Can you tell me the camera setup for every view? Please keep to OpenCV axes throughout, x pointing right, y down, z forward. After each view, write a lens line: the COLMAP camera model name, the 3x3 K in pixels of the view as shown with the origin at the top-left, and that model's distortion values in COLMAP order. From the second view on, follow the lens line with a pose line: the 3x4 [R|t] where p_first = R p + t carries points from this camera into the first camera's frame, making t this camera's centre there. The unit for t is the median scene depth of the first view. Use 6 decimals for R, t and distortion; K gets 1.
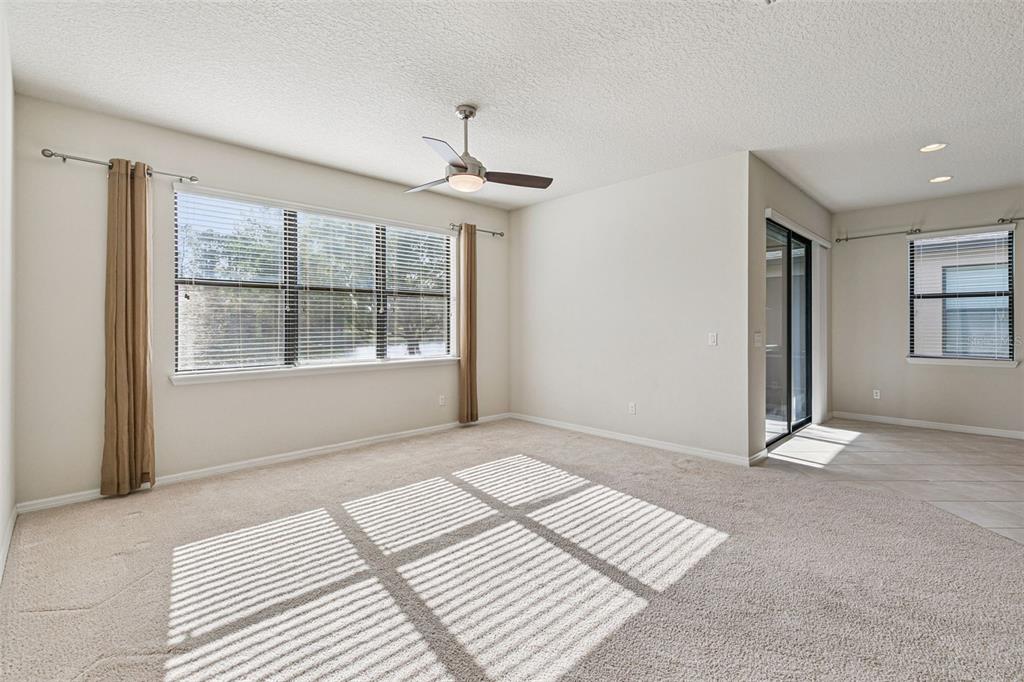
lens RADIAL K [[469.0, 0, 493.0], [0, 469.0, 325.3], [0, 0, 1]] dist [0.000325, 0.000013]
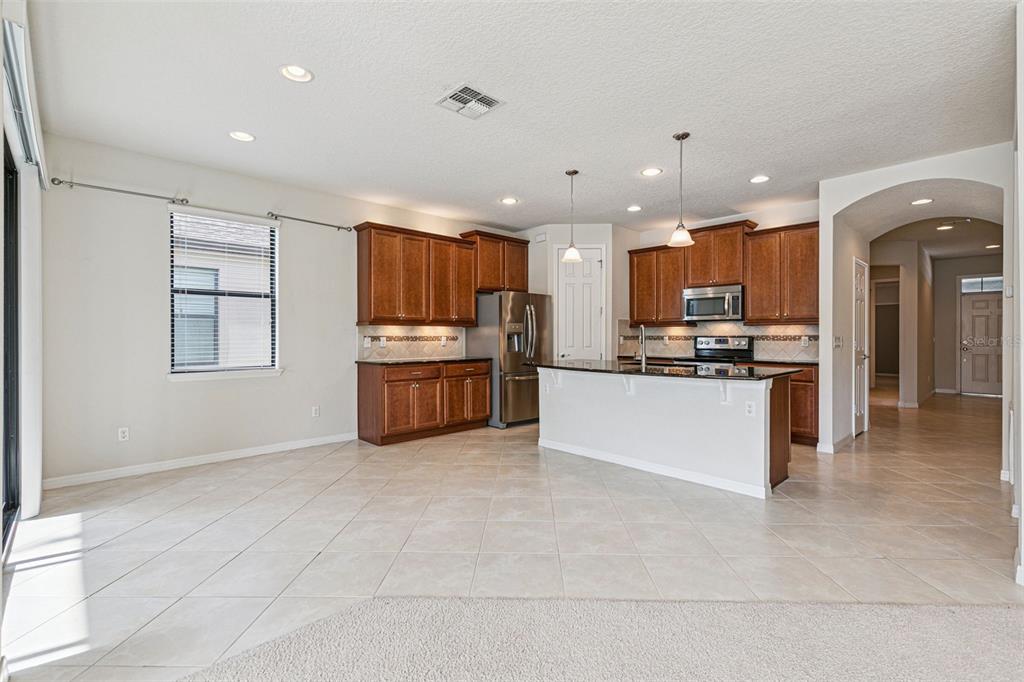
lens RADIAL K [[465.3, 0, 529.5], [0, 465.3, 340.4], [0, 0, 1]] dist [0.000510, 0.000099]
pose [[-0.017699, -0.008648, 0.999806, 0.215892], [0.001760, 0.999961, 0.008680, 0.014567], [-0.999842, 0.001913, -0.017683, 0.608059]]
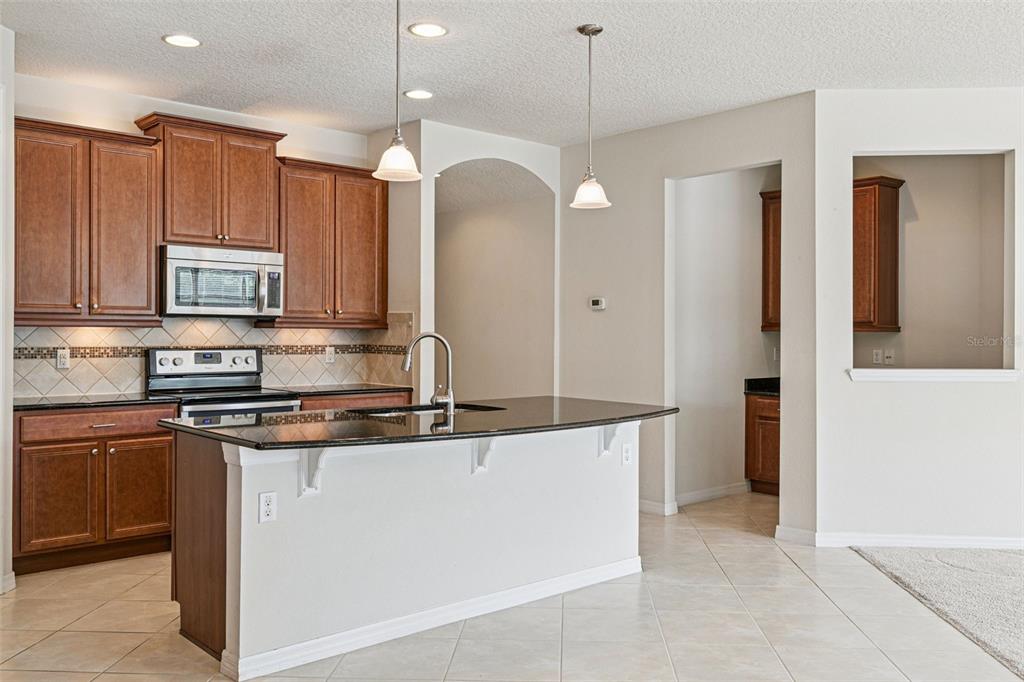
lens RADIAL K [[855.2, 0, 537.3], [0, 855.2, 339.4], [0, 0, 1]] dist [0.002365, 0.000869]
pose [[-0.999776, -0.005864, 0.020333, 1.095748], [-0.005687, 0.999945, 0.008764, -0.011138], [-0.020383, 0.008647, -0.999755, 1.274028]]
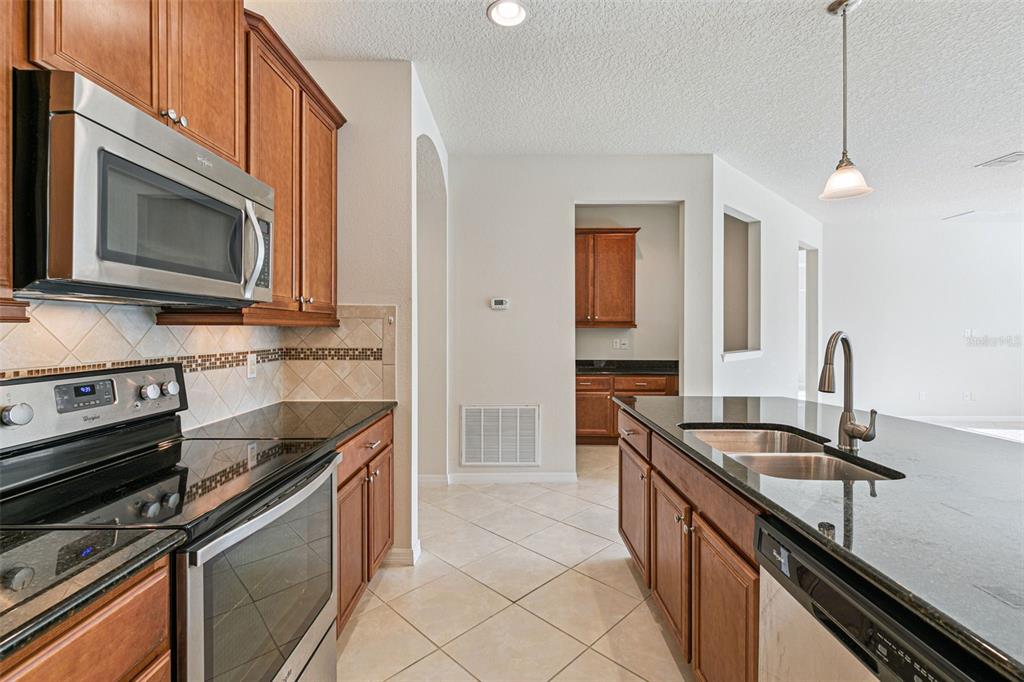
lens RADIAL K [[466.5, 0, 524.0], [0, 466.5, 321.6], [0, 0, 1]] dist [0.068876, -0.000004]
pose [[-0.690425, -0.013143, -0.723285, 1.651047], [-0.000725, 0.999847, -0.017477, -0.010418], [0.723404, -0.011542, -0.690328, 0.416681]]
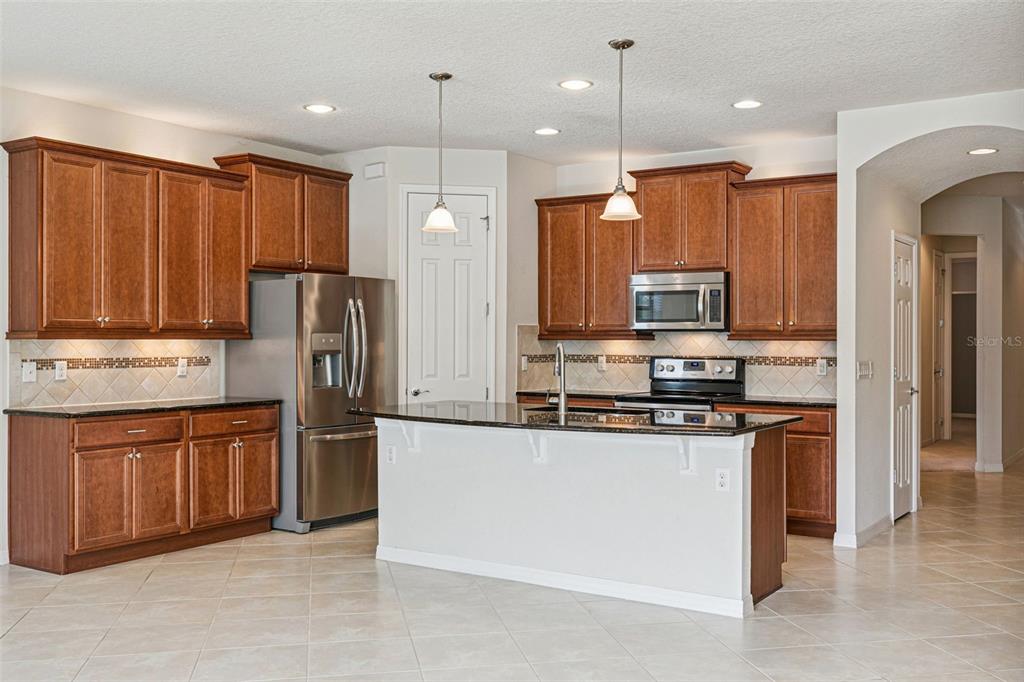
lens RADIAL K [[998.8, 0, 567.3], [0, 998.8, 344.0], [0, 0, 1]] dist [-0.001067, -0.000041]
pose [[-0.257281, -0.004374, 0.966327, -0.013835], [-0.002165, 0.999990, 0.003950, -0.014341], [-0.966334, -0.001076, -0.257288, 0.664416]]
